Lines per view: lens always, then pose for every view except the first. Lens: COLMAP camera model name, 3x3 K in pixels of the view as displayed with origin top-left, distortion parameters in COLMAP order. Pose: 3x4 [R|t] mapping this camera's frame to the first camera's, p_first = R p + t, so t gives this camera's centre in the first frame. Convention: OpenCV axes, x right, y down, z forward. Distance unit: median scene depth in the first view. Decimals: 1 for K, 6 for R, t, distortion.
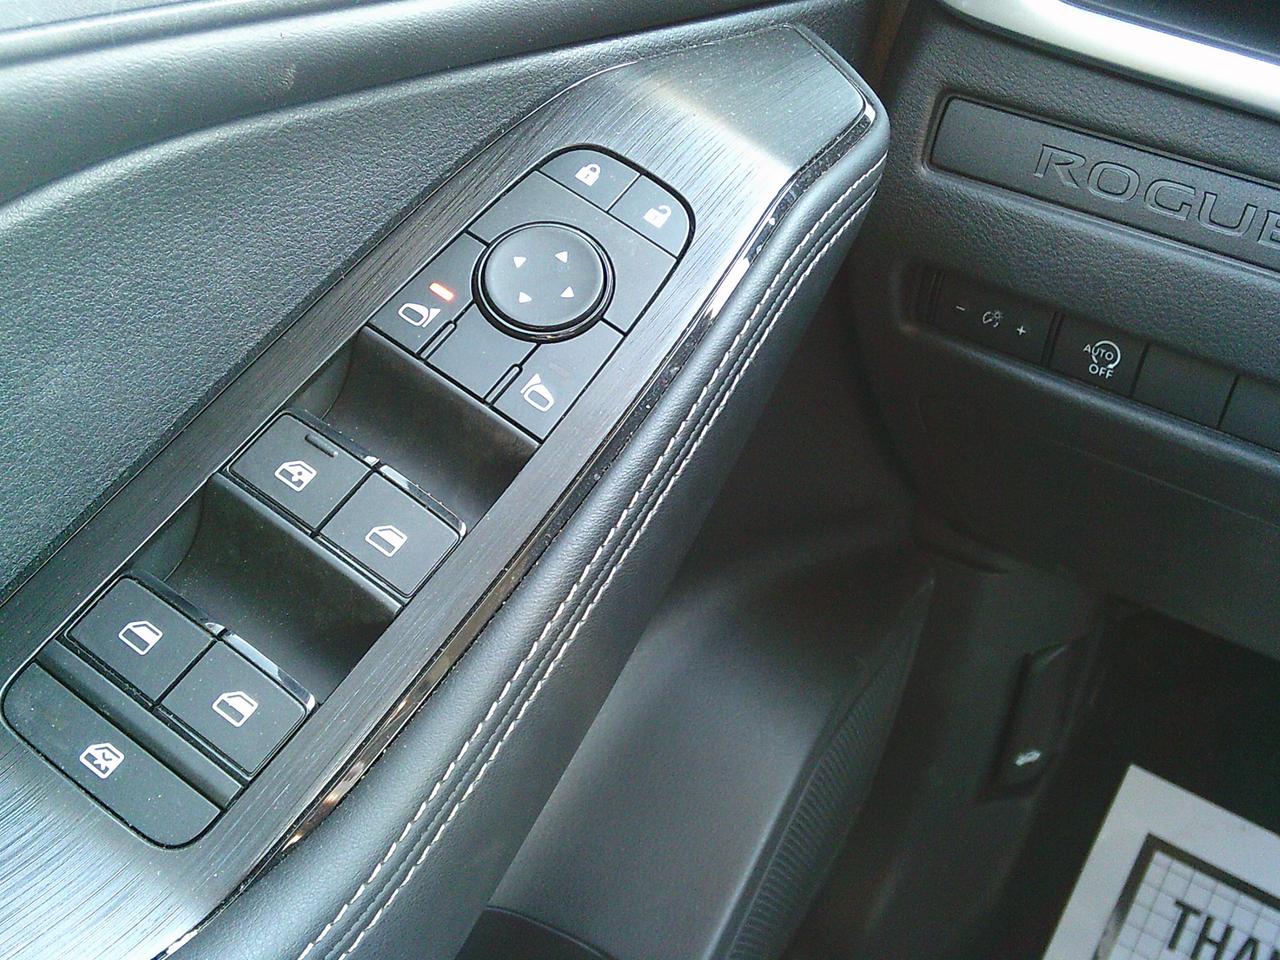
lens RADIAL K [[1344.4, 0, 640.0], [0, 1344.4, 480.6], [0, 0, 1]] dist [0.037513, 0.000000]
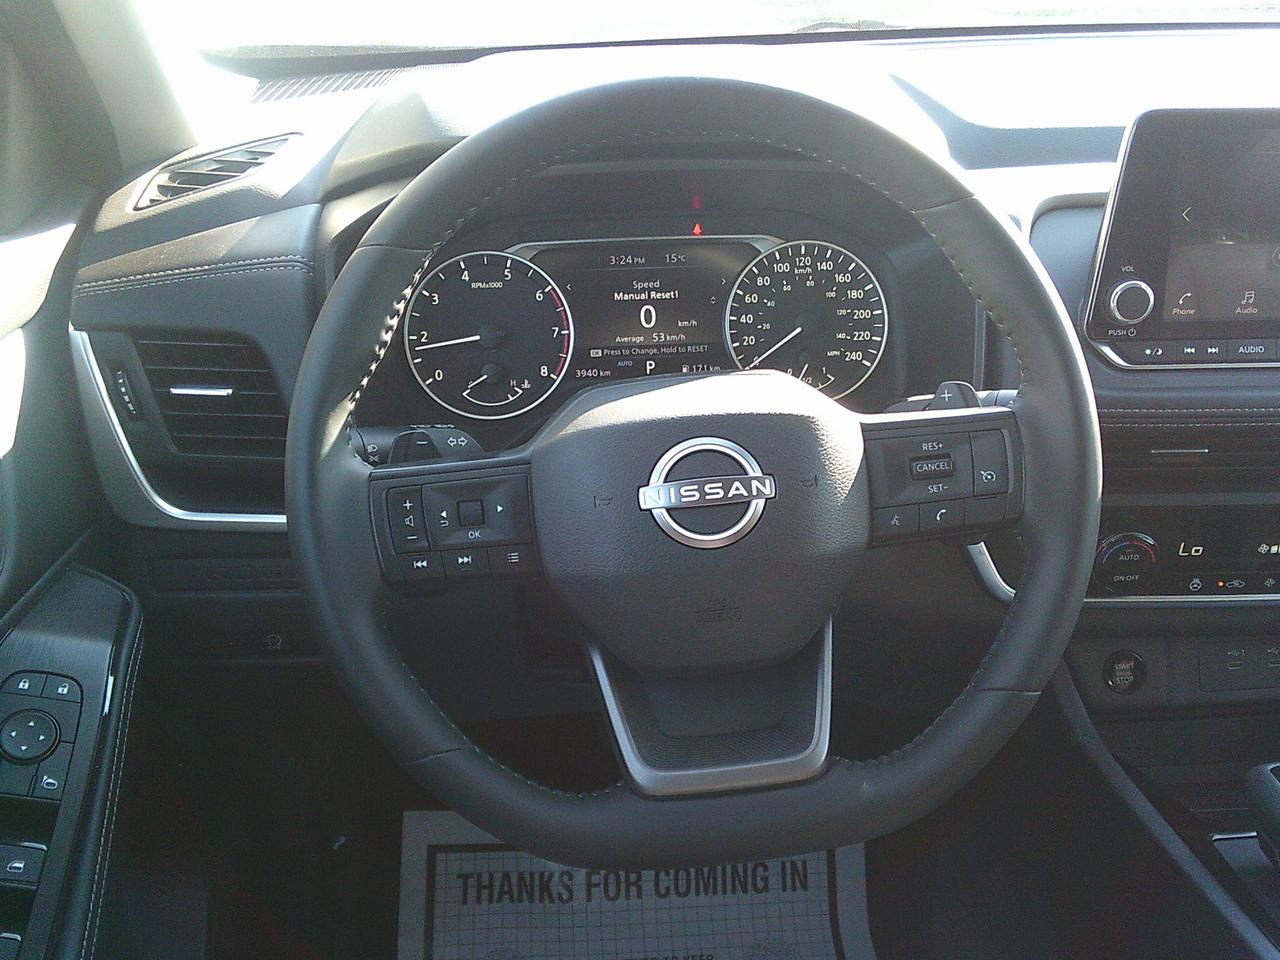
lens RADIAL K [[1344.4, 0, 642.9], [0, 1344.4, 485.9], [0, 0, 1]] dist [0.037513, 0.000000]
pose [[0.779658, -0.345159, 0.522493, -0.110746], [0.393133, 0.919250, 0.020629, -0.061486], [-0.487422, 0.189326, 0.852394, -0.562304]]
